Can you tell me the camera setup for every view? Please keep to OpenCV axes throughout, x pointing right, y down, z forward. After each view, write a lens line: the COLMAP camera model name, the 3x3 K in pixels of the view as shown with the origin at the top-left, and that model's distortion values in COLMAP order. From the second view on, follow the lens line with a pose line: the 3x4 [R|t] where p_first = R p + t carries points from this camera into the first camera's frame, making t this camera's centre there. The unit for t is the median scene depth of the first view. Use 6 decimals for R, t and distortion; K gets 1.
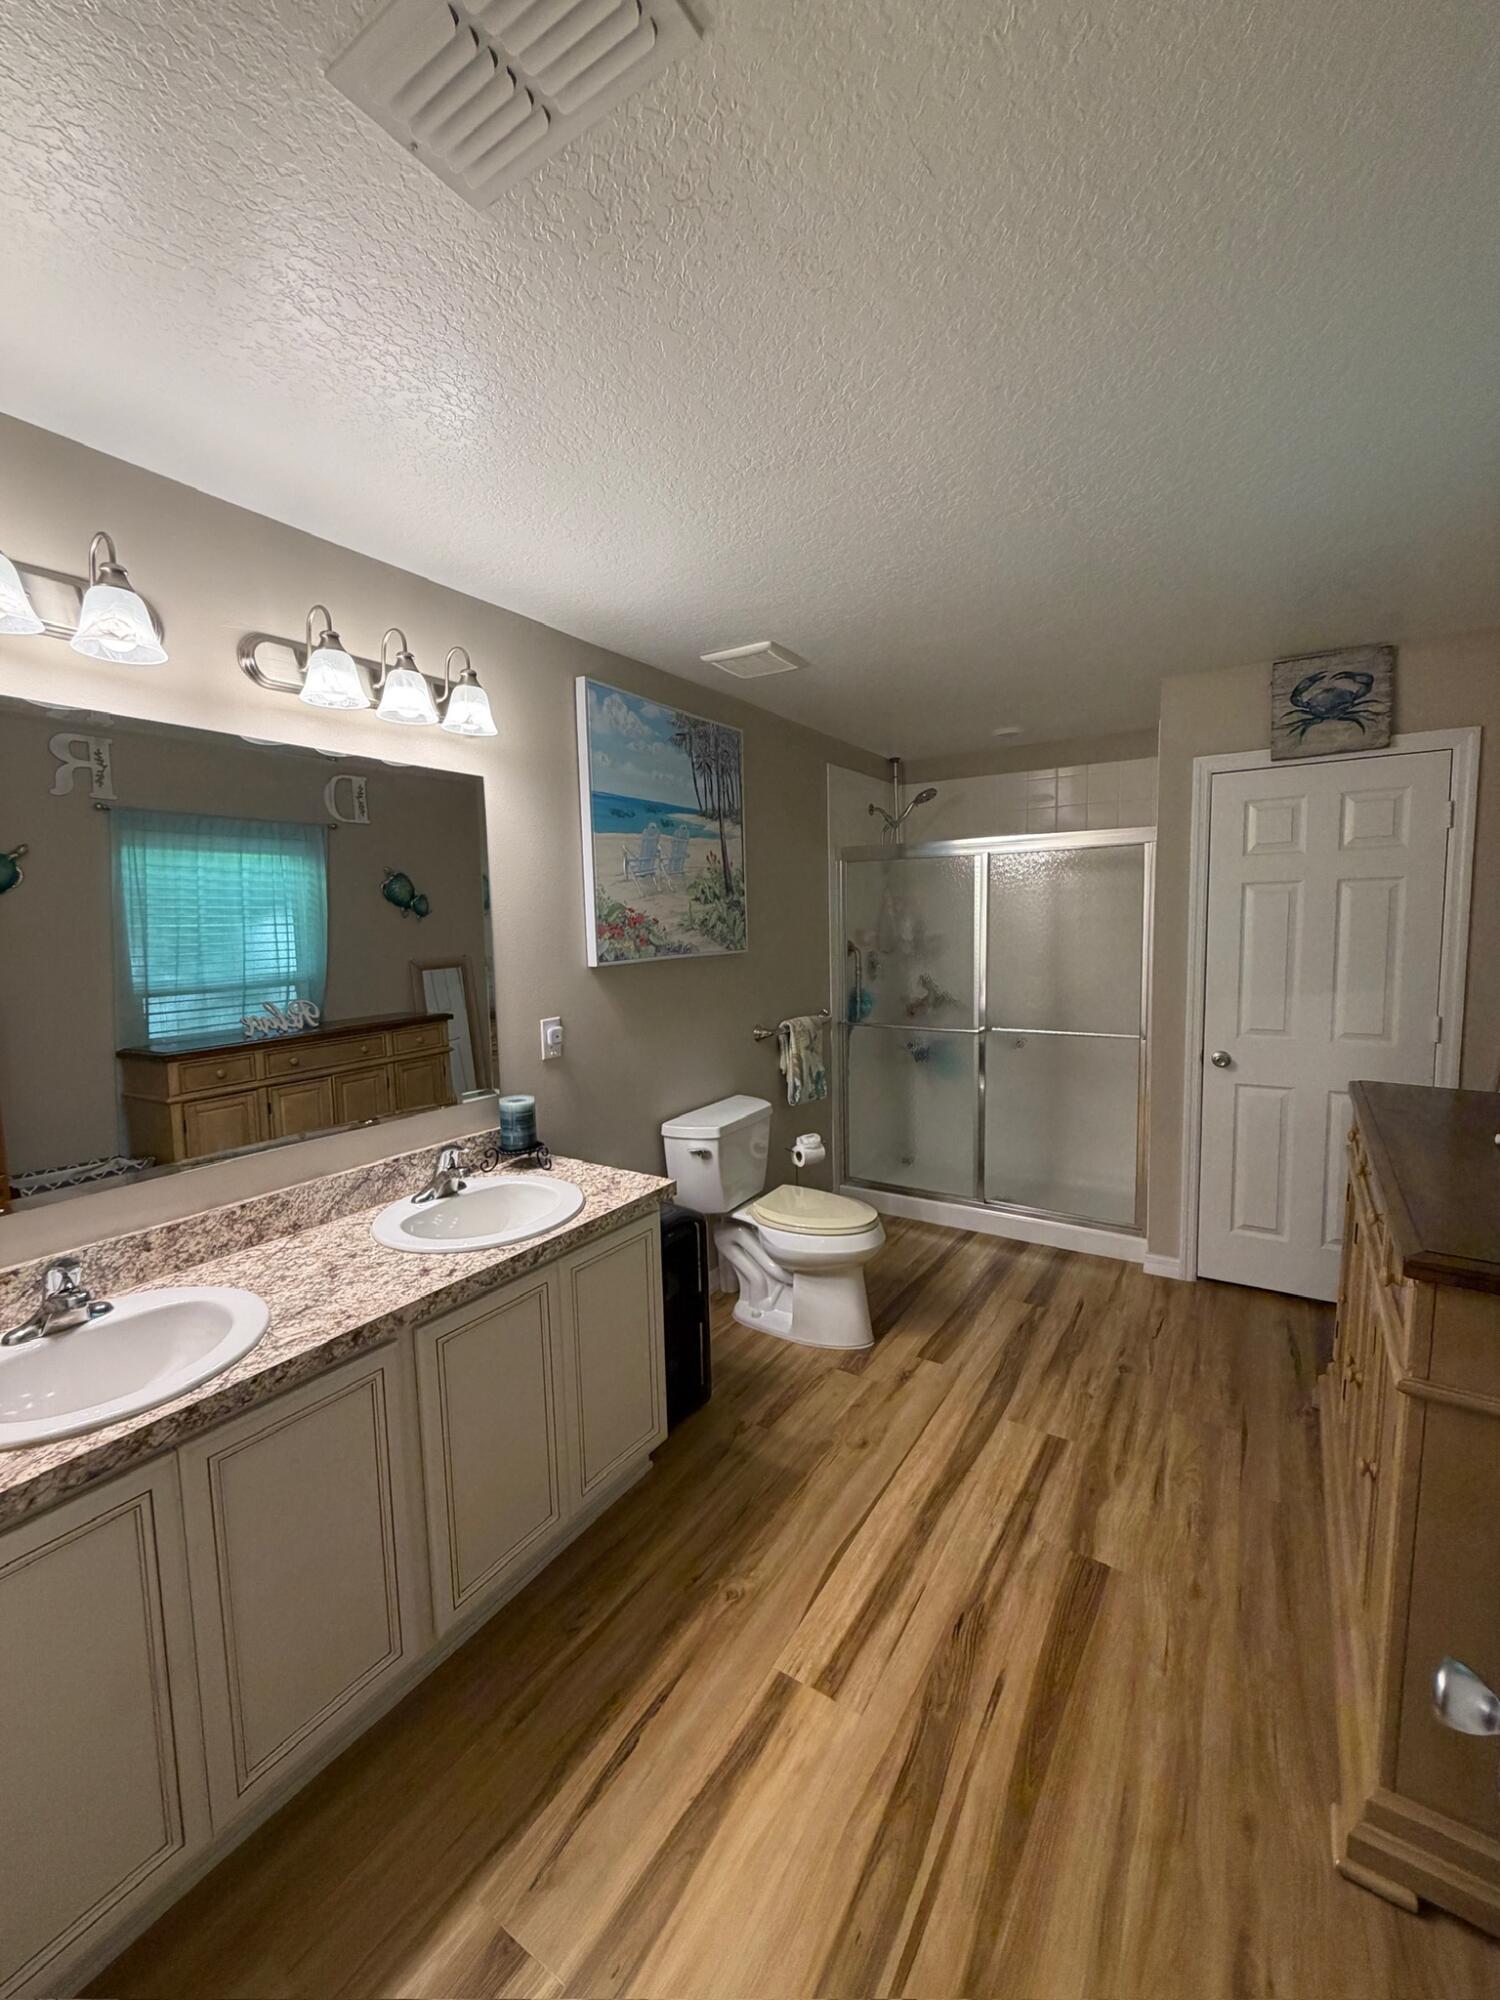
lens RADIAL K [[798.8, 0, 746.6], [0, 798.8, 997.3], [0, 0, 1]] dist [0.000713, 0.001155]
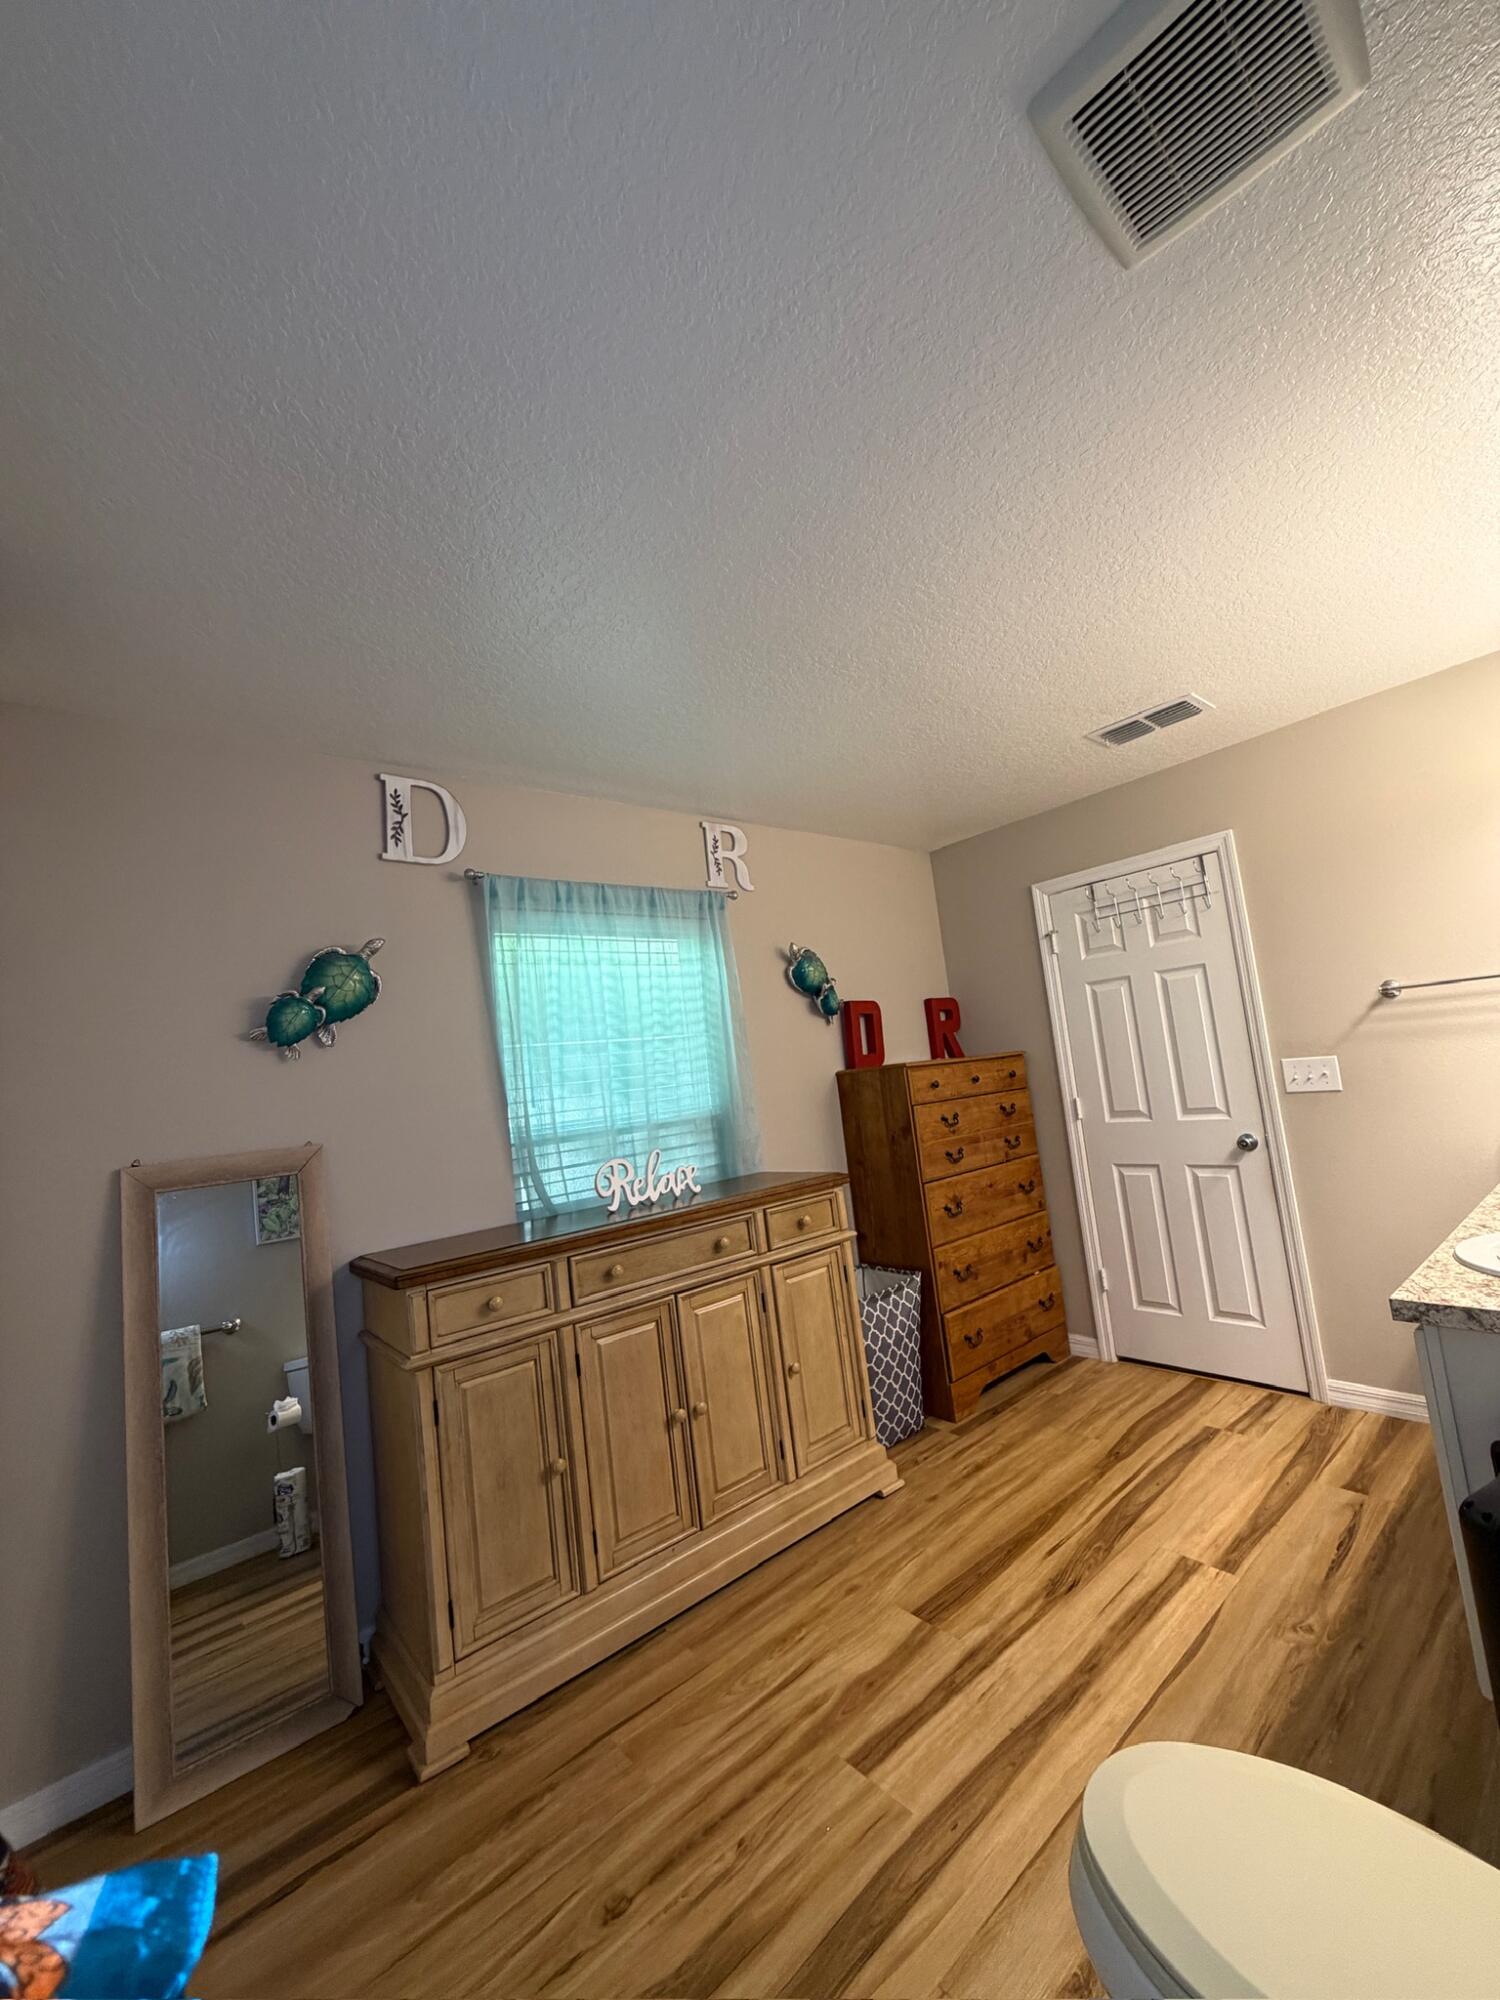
lens RADIAL K [[798.8, 0, 753.9], [0, 798.8, 1005.8], [0, 0, 1]] dist [0.000713, 0.001155]
pose [[-0.947928, 0.147558, 0.282238, 0.228394], [0.154007, 0.988070, 0.000672, -0.122760], [-0.278771, 0.044103, -0.959344, 2.025748]]
